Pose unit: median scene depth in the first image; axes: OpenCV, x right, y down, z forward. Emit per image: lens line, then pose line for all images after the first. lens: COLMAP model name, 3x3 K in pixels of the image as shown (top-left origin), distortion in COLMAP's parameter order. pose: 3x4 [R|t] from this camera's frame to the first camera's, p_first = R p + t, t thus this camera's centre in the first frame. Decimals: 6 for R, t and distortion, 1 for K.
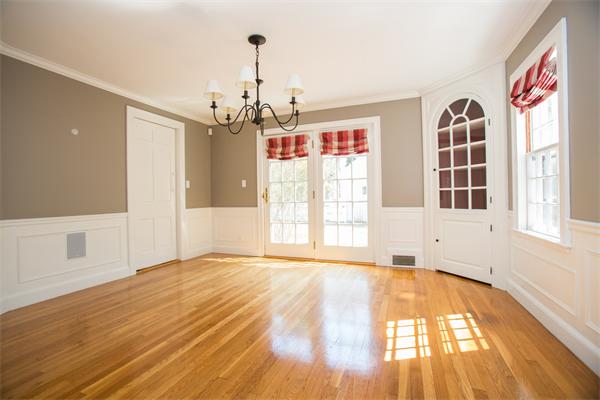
lens RADIAL K [[279.9, 0, 300.0], [0, 279.9, 200.0], [0, 0, 1]] dist [0.000112, -0.000008]
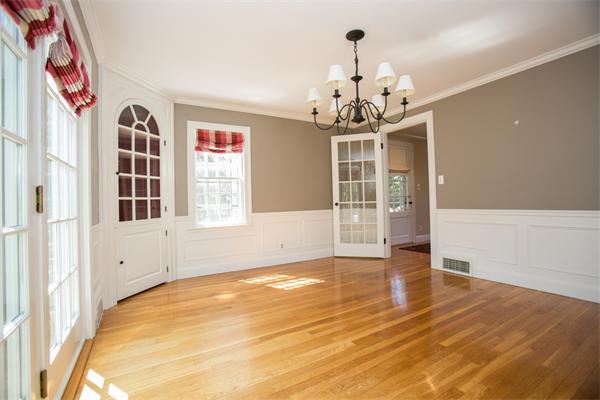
lens RADIAL K [[267.2, 0, 300.0], [0, 267.2, 200.0], [0, 0, 1]] dist [-0.000520, 0.000049]
pose [[-0.780078, 0.040256, 0.624386, -0.455134], [0.045797, 0.998925, -0.007188, -0.004492], [-0.624004, 0.022988, -0.781083, 1.509289]]
